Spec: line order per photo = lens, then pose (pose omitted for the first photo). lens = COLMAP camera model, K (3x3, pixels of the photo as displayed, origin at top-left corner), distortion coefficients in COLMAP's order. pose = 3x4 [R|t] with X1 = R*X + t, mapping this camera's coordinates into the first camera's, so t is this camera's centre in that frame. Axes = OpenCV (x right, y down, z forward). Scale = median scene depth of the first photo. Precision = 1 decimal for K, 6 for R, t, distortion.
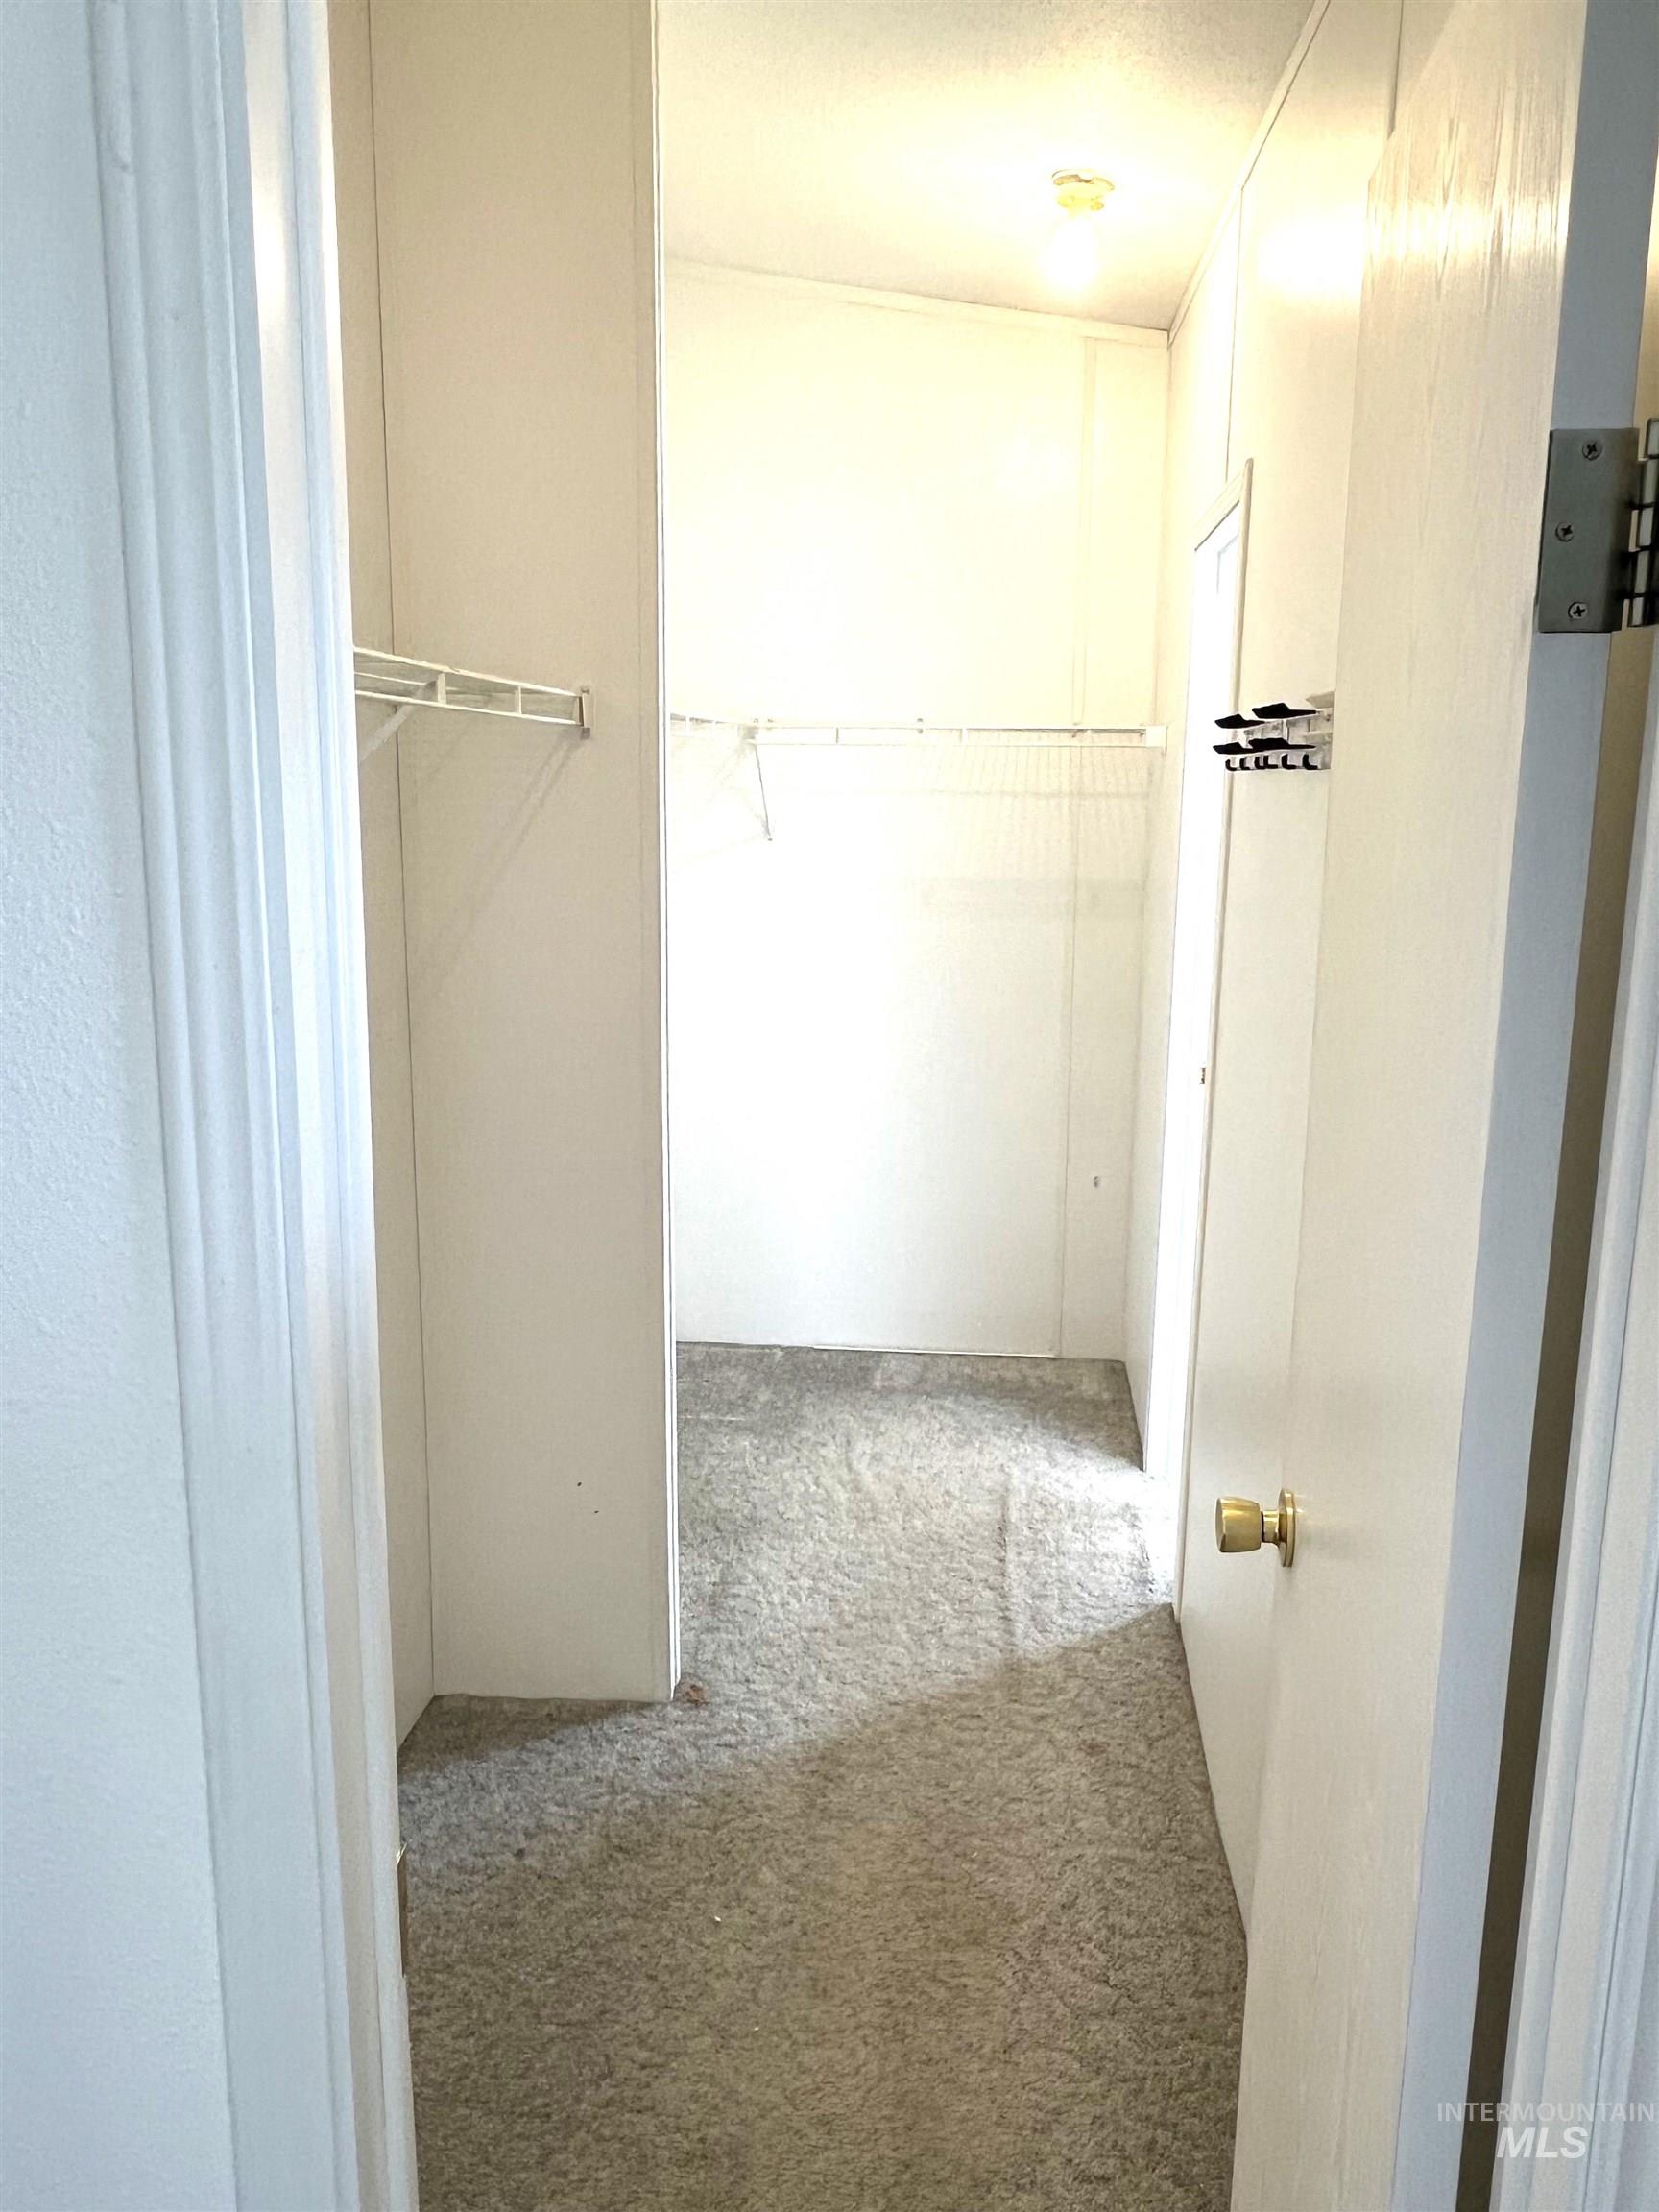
lens RADIAL K [[1628.7, 0, 830.3], [0, 1628.7, 1092.2], [0, 0, 1]] dist [0.000253, -0.009068]
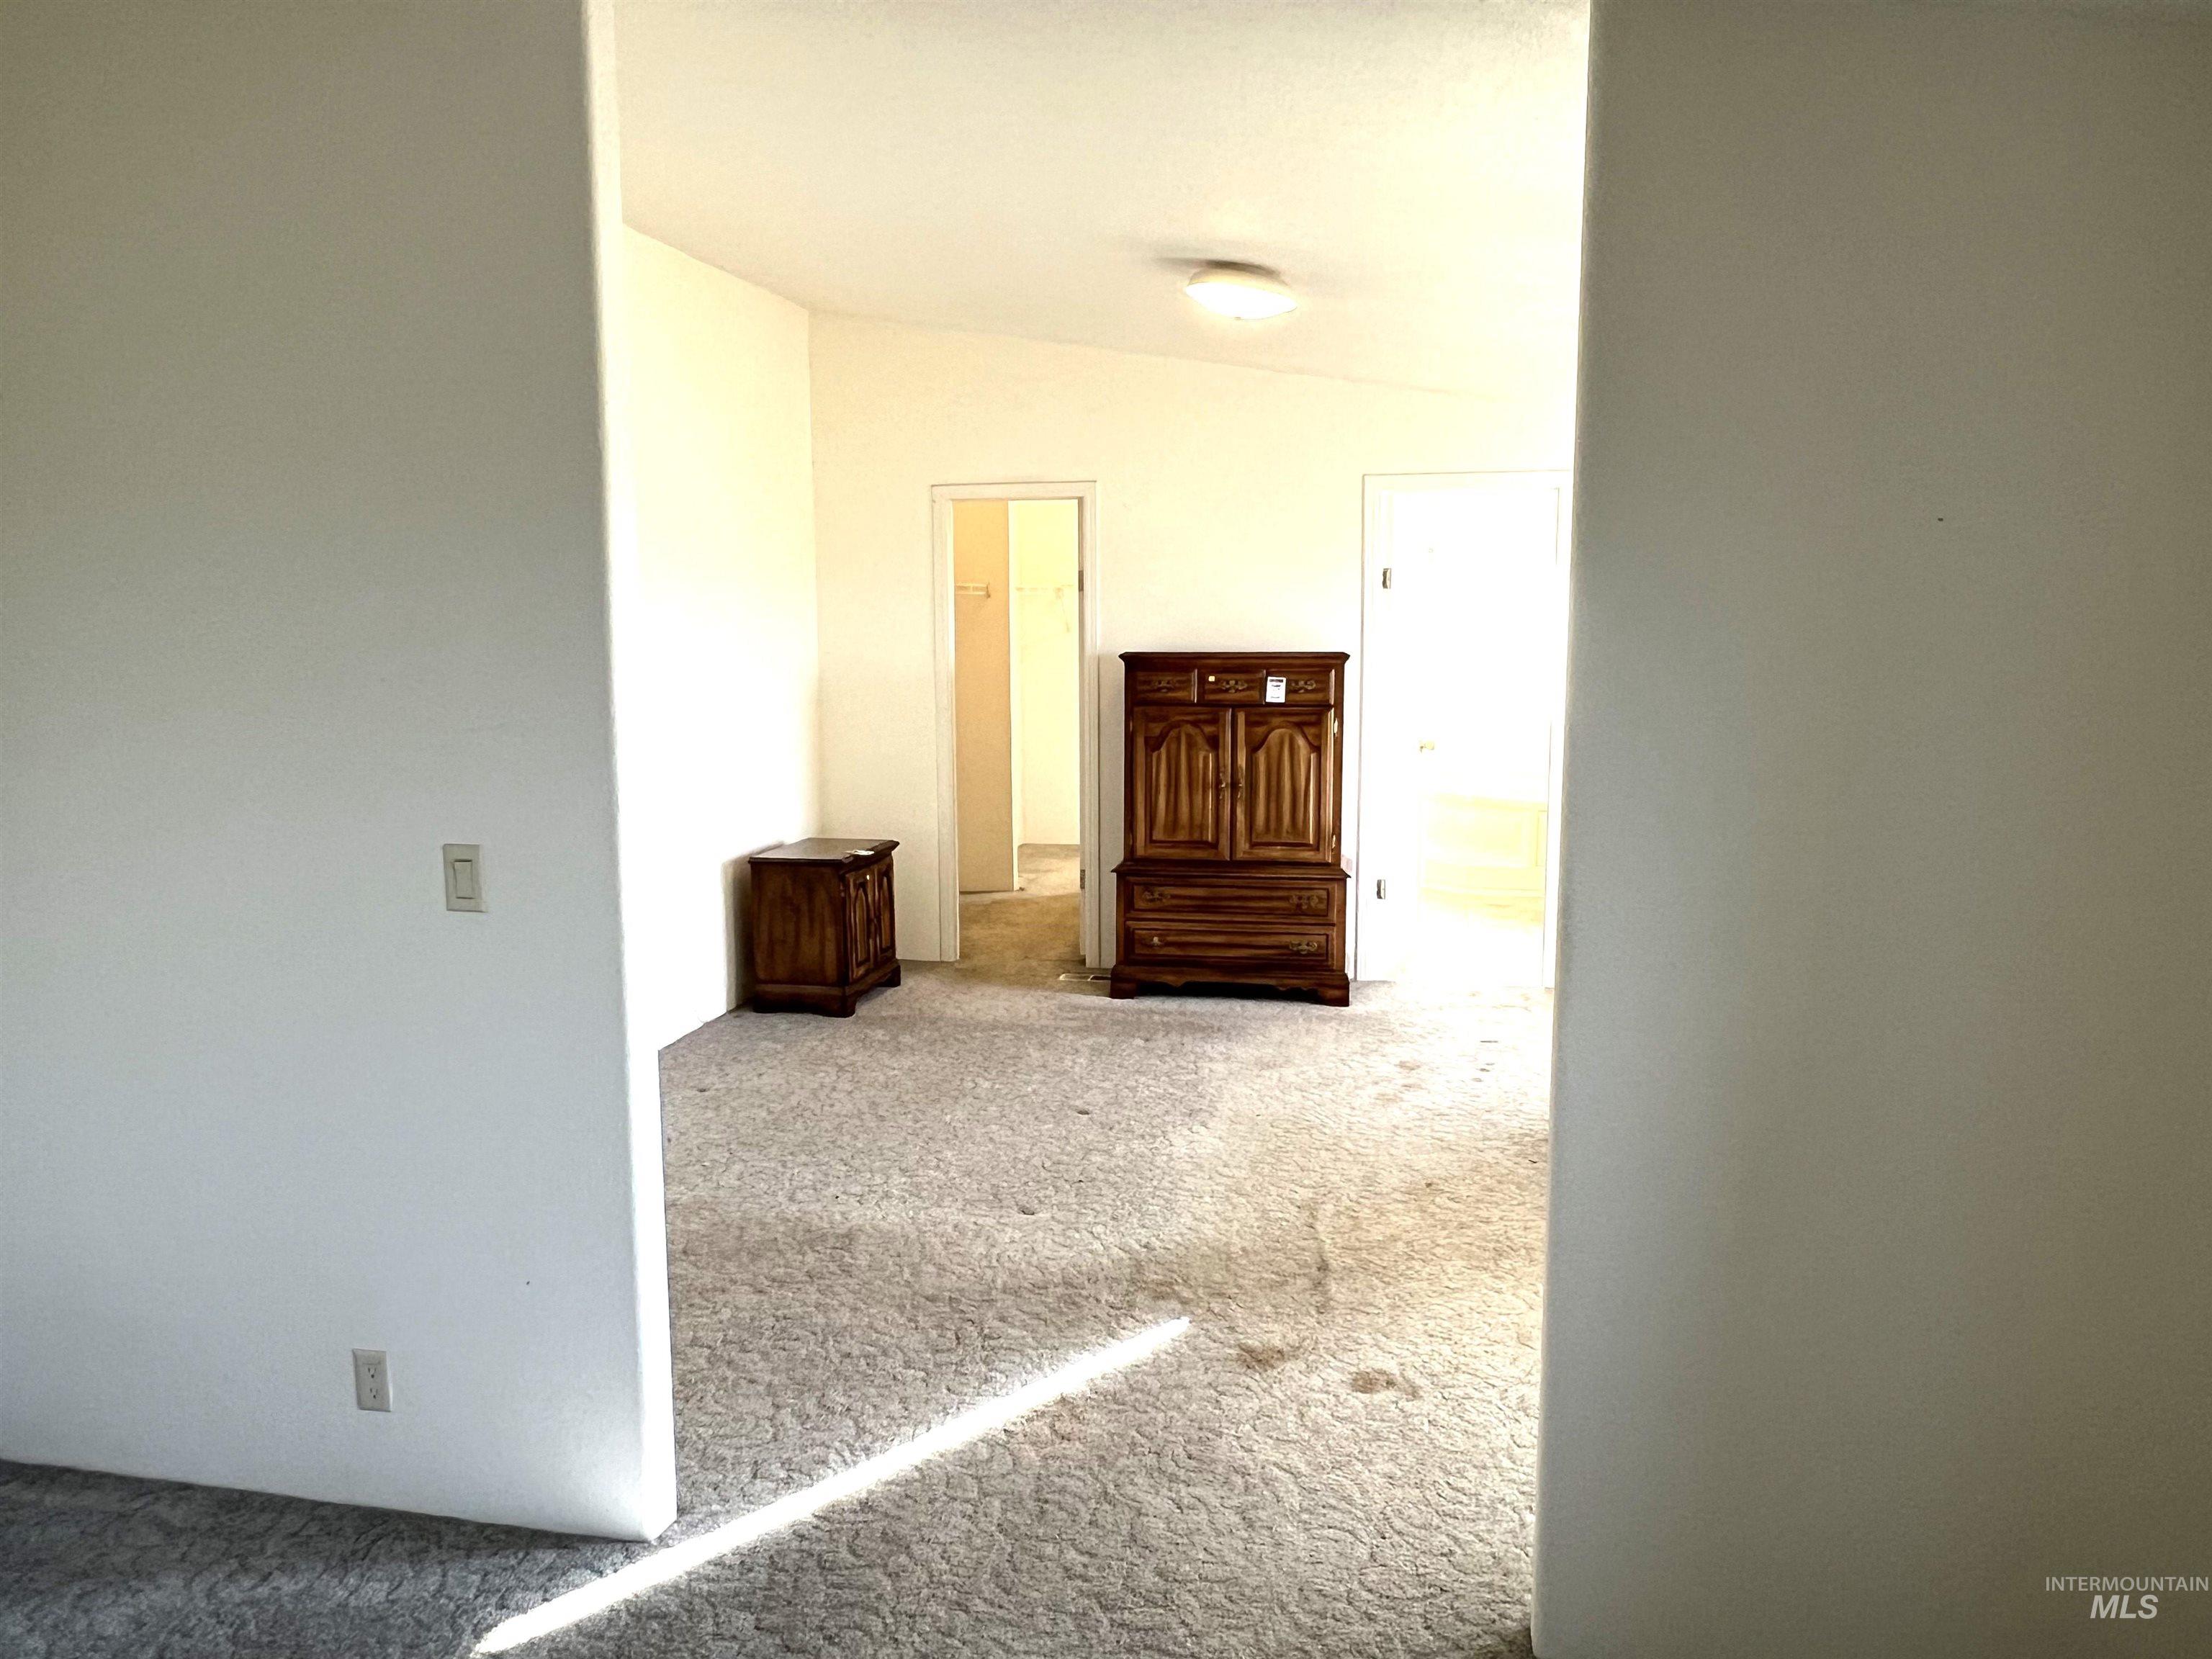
lens RADIAL K [[1591.1, 0, 1106.0], [0, 1591.1, 829.5], [0, 0, 1]] dist [0.007315, -0.008897]
pose [[0.995394, -0.001482, -0.095855, 0.339149], [-0.003905, 0.998424, -0.055988, 0.376237], [0.095786, 0.056105, 0.993820, -1.869441]]
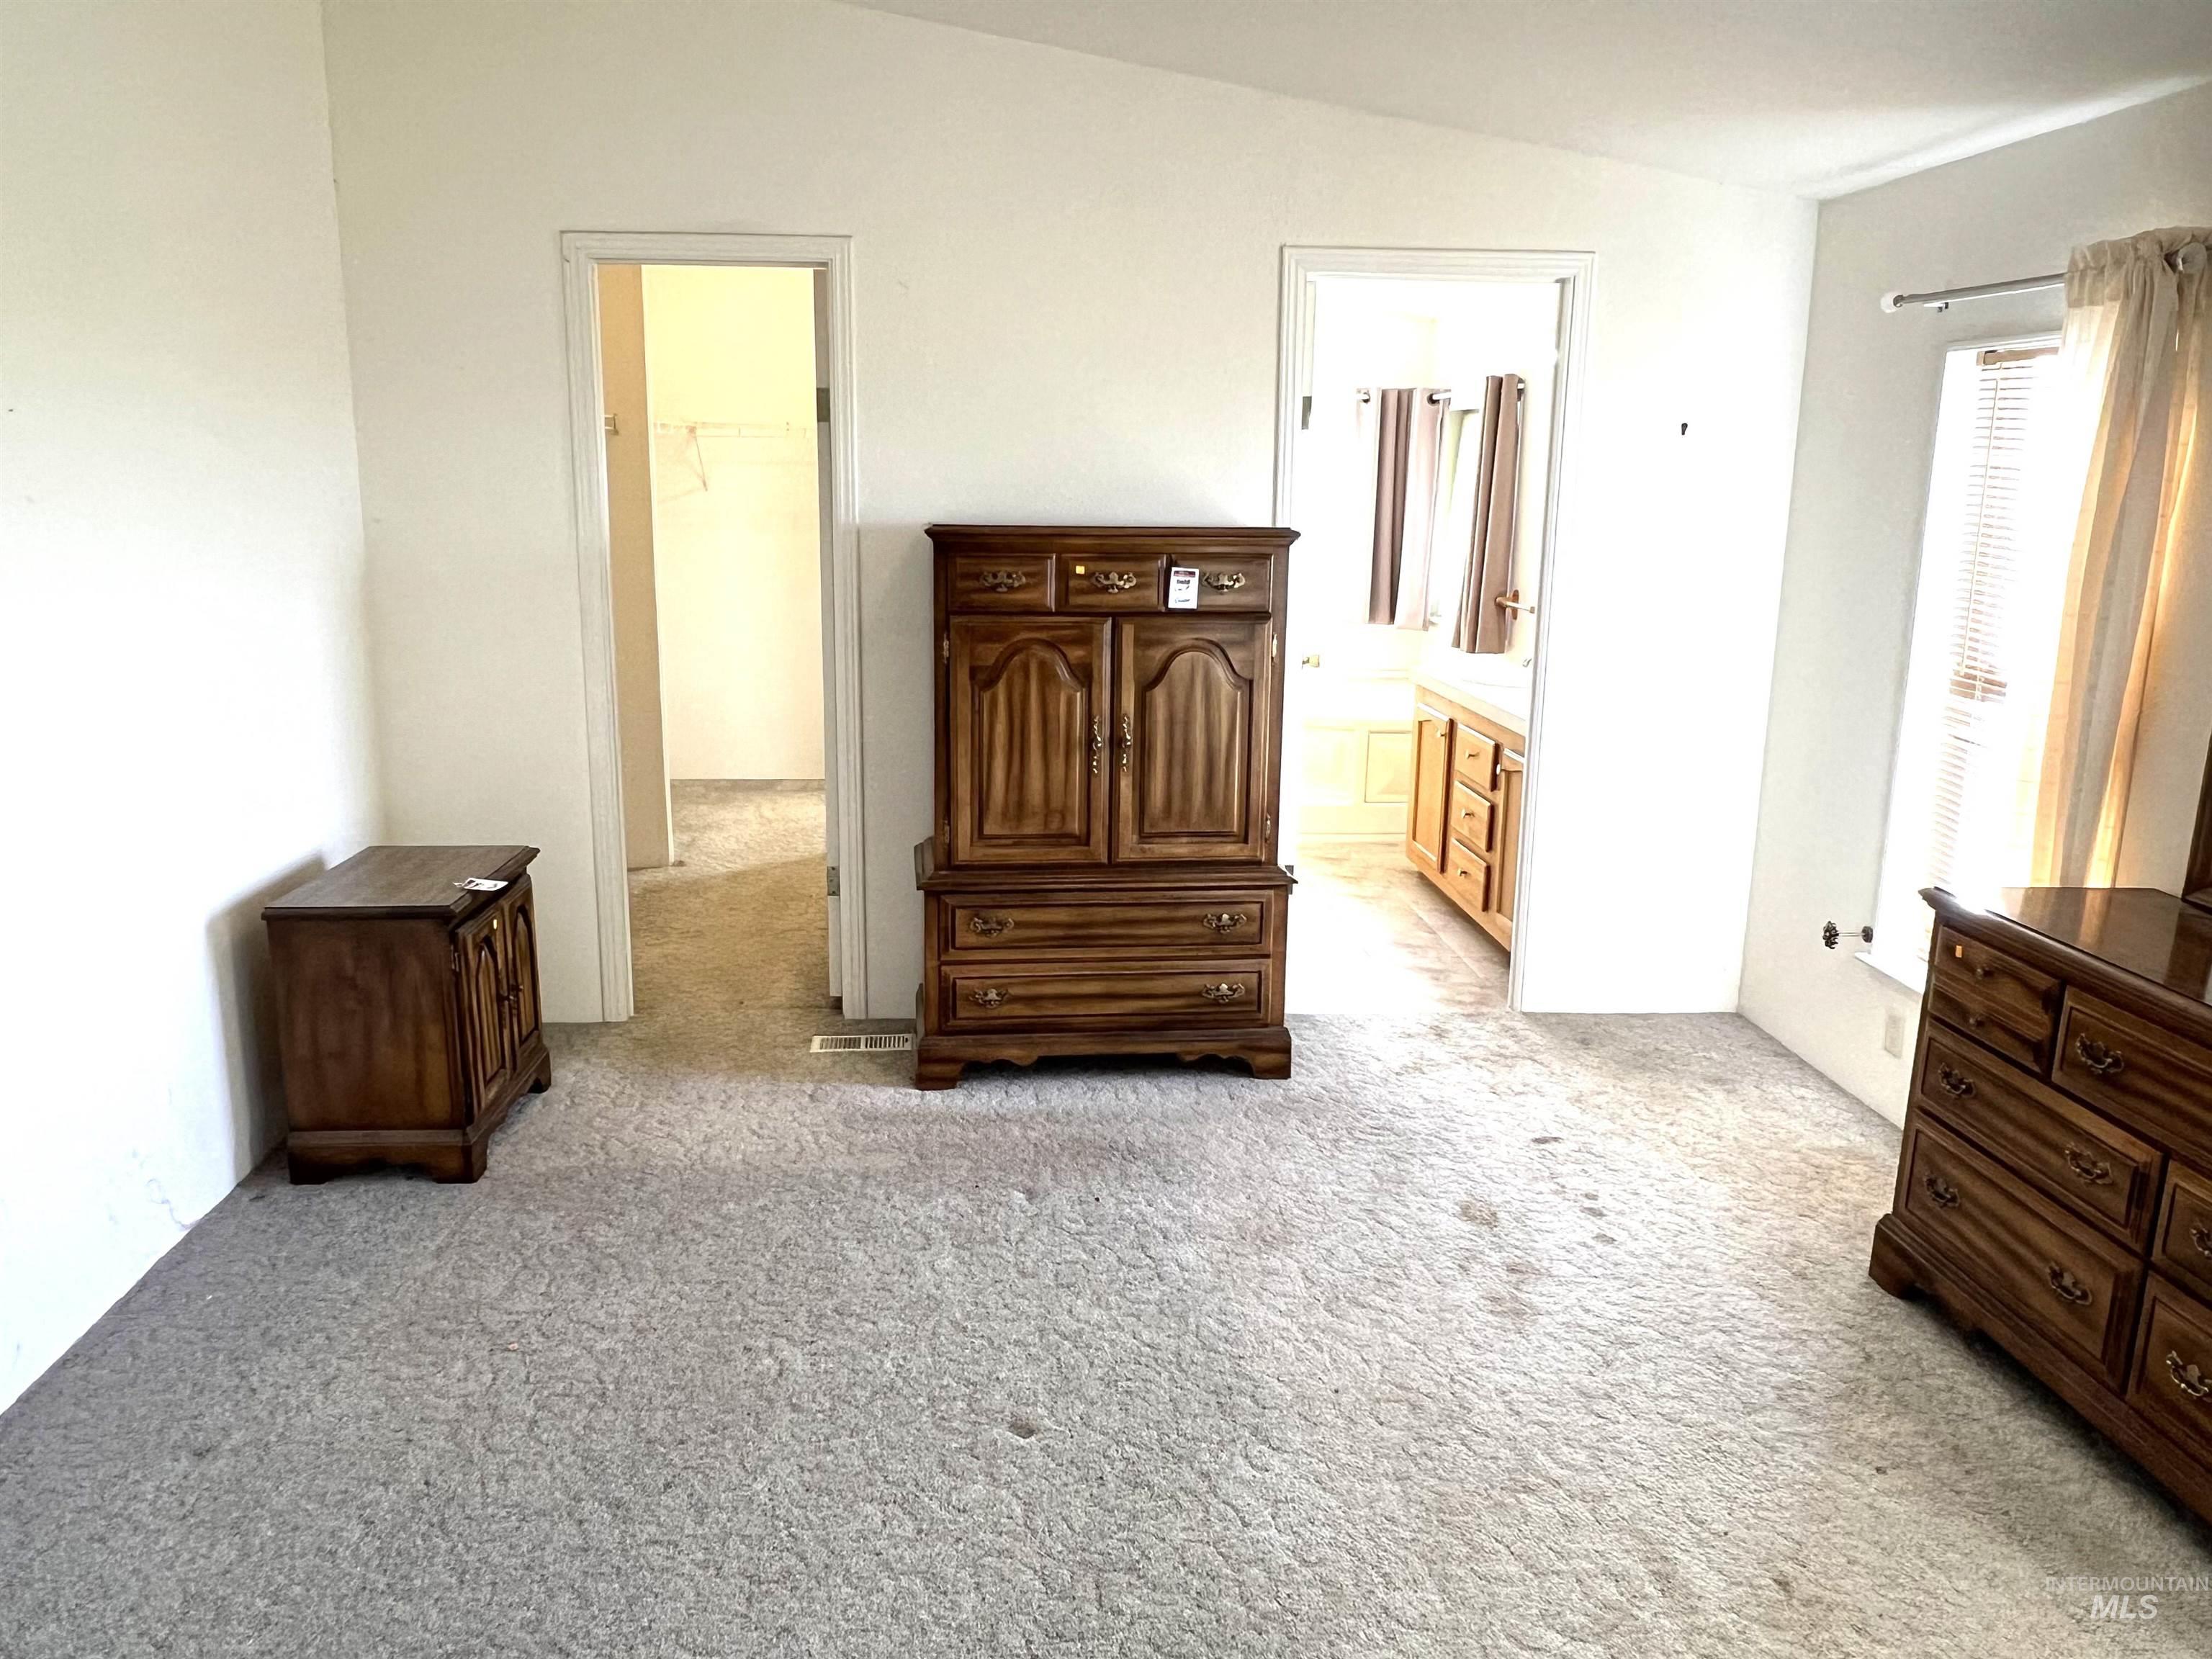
lens RADIAL K [[1643.4, 0, 1106.0], [0, 1643.4, 829.5], [0, 0, 1]] dist [0.003358, -0.004162]
pose [[0.983925, -0.037263, 0.174652, 0.088676], [0.032976, 0.999081, 0.027389, 0.247397], [-0.175512, -0.021189, 0.984249, -1.169445]]
